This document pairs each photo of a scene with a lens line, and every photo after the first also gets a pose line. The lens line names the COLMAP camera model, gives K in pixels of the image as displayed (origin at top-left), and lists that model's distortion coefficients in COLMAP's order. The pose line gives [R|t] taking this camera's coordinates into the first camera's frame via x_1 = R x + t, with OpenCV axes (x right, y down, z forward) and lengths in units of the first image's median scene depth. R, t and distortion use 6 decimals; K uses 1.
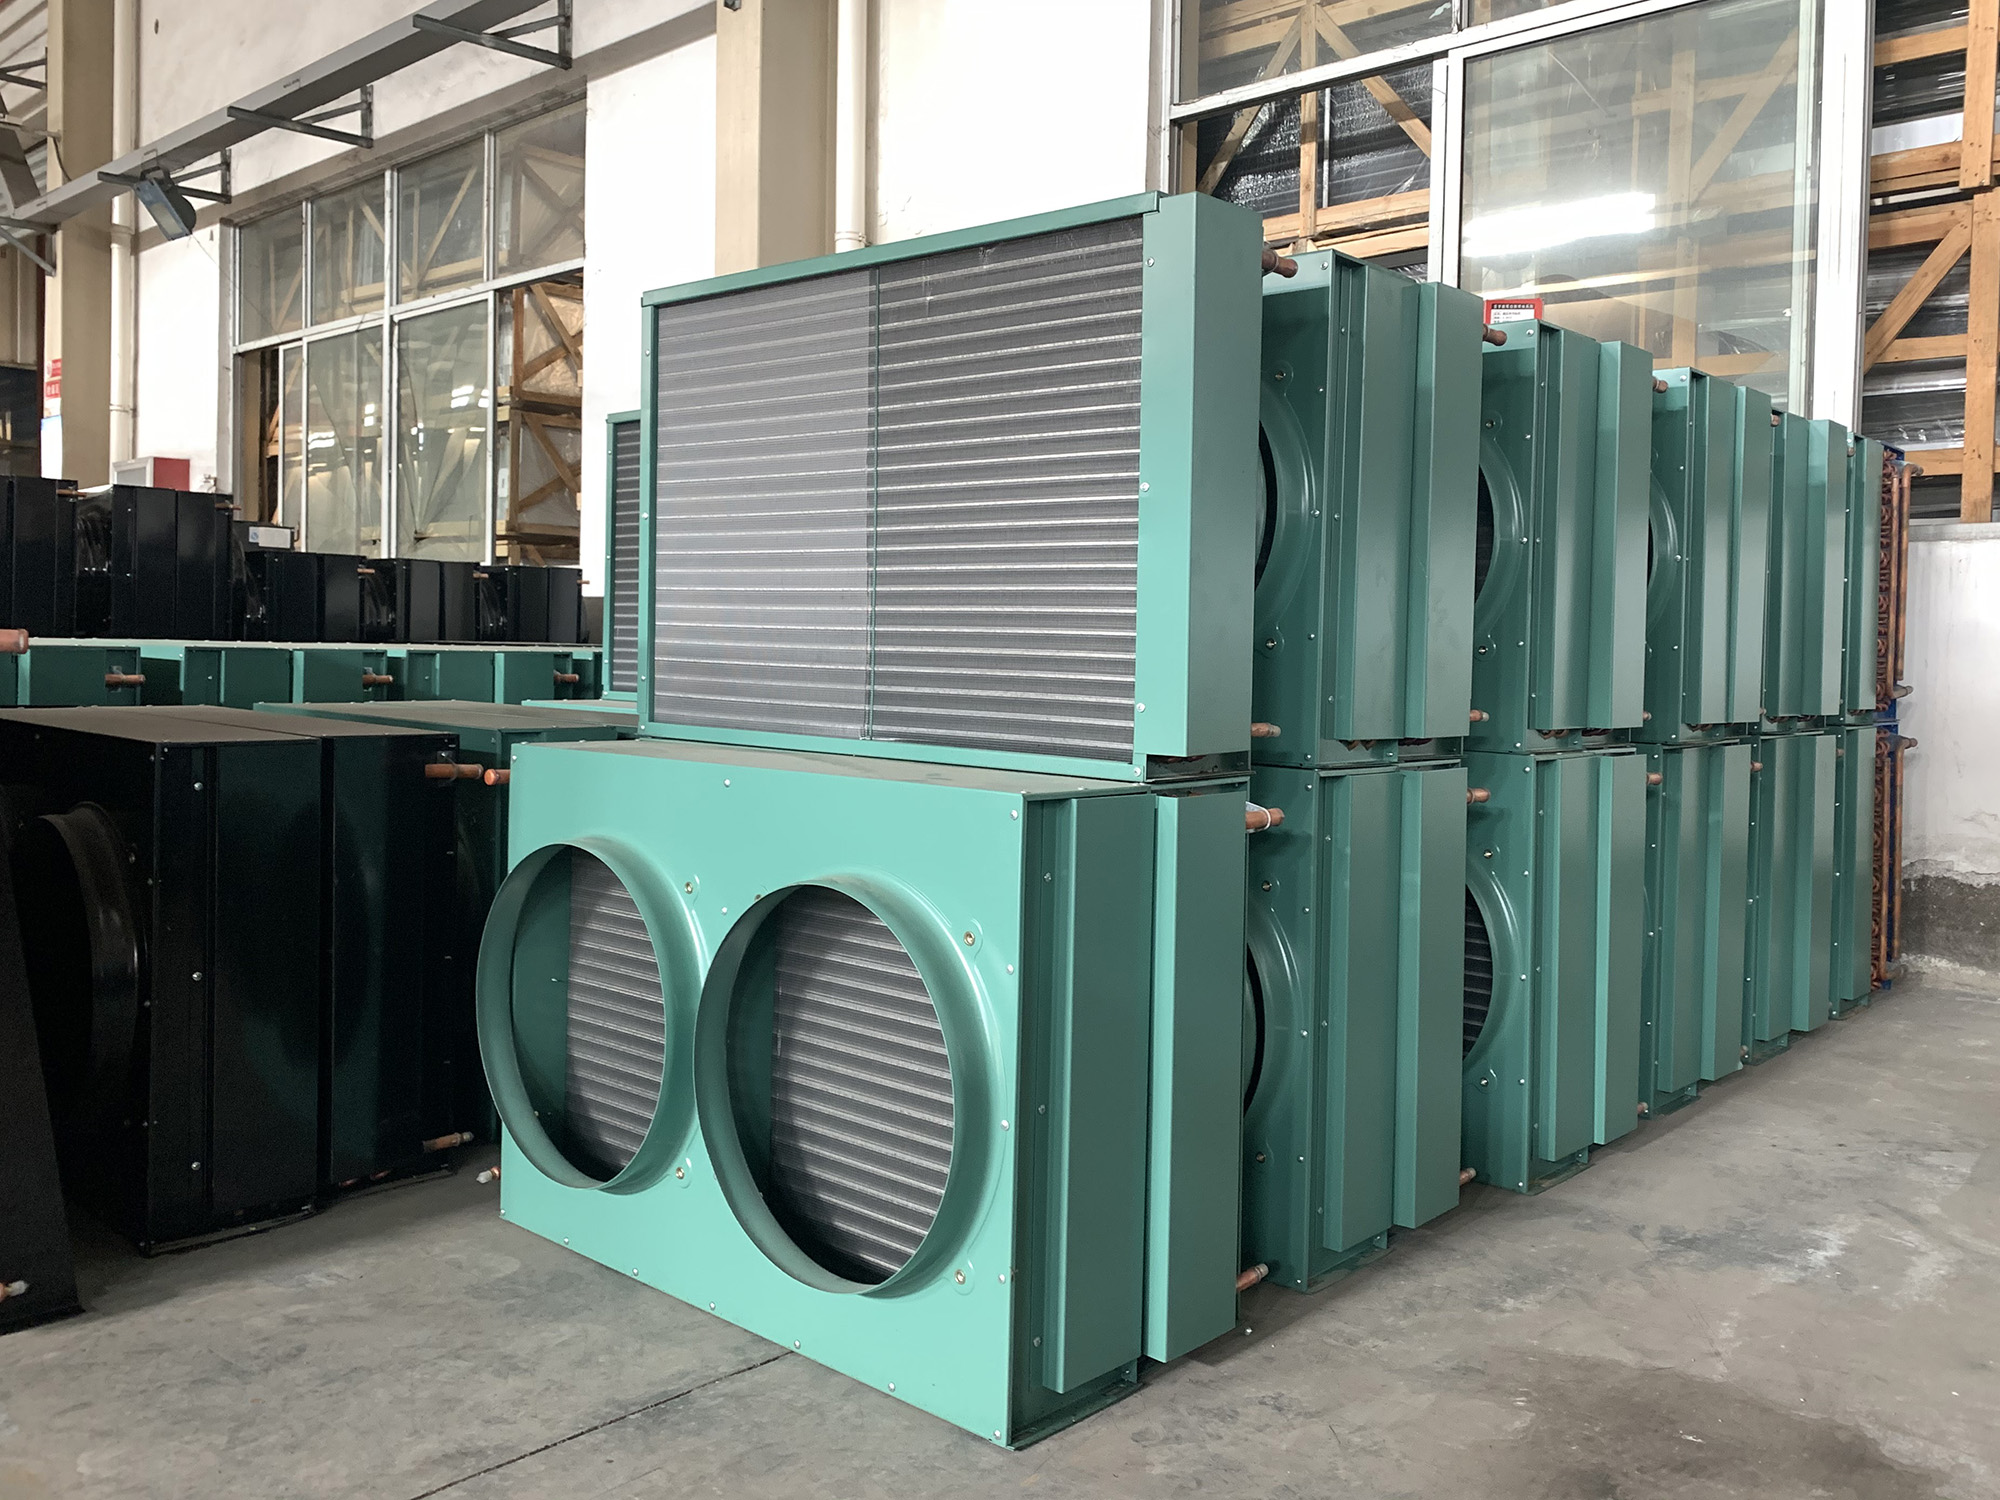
lens RADIAL K [[1674.8, 0, 1118.1], [0, 1674.8, 689.2], [0, 0, 1]] dist [0.009547, 0.003338]
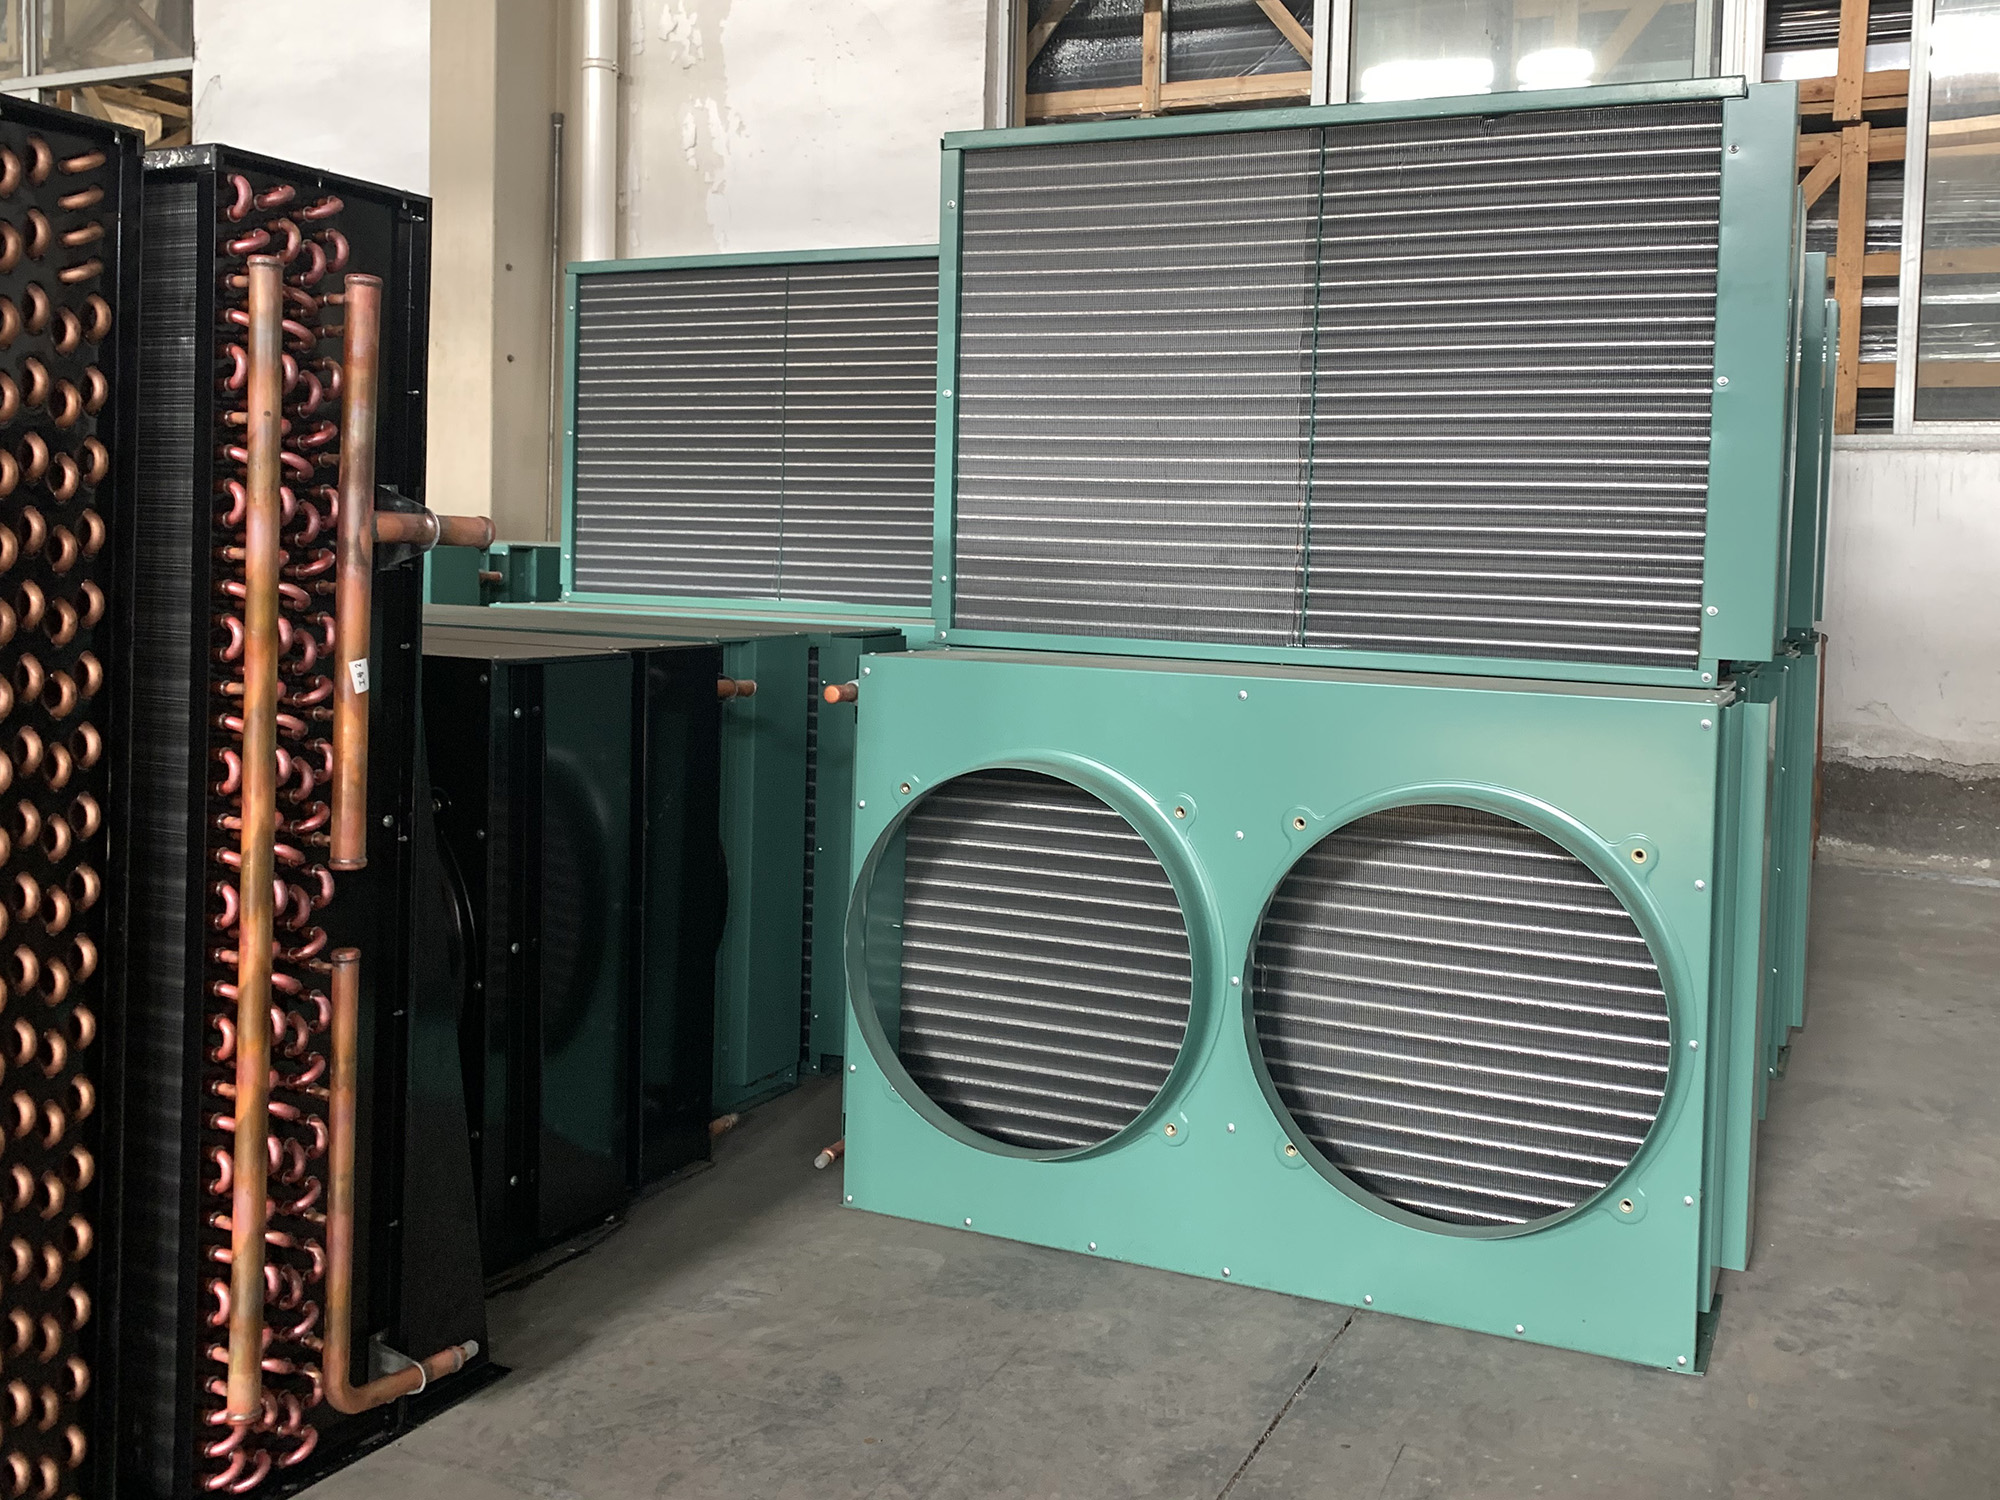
lens RADIAL K [[1765.3, 0, 1153.4], [0, 1765.3, 641.0], [0, 0, 1]] dist [0.007678, 0.004217]
pose [[0.951517, -0.009655, 0.307445, -0.293023], [0.000164, 0.999523, 0.030881, -0.001618], [-0.307596, -0.029333, 0.951065, 0.058460]]
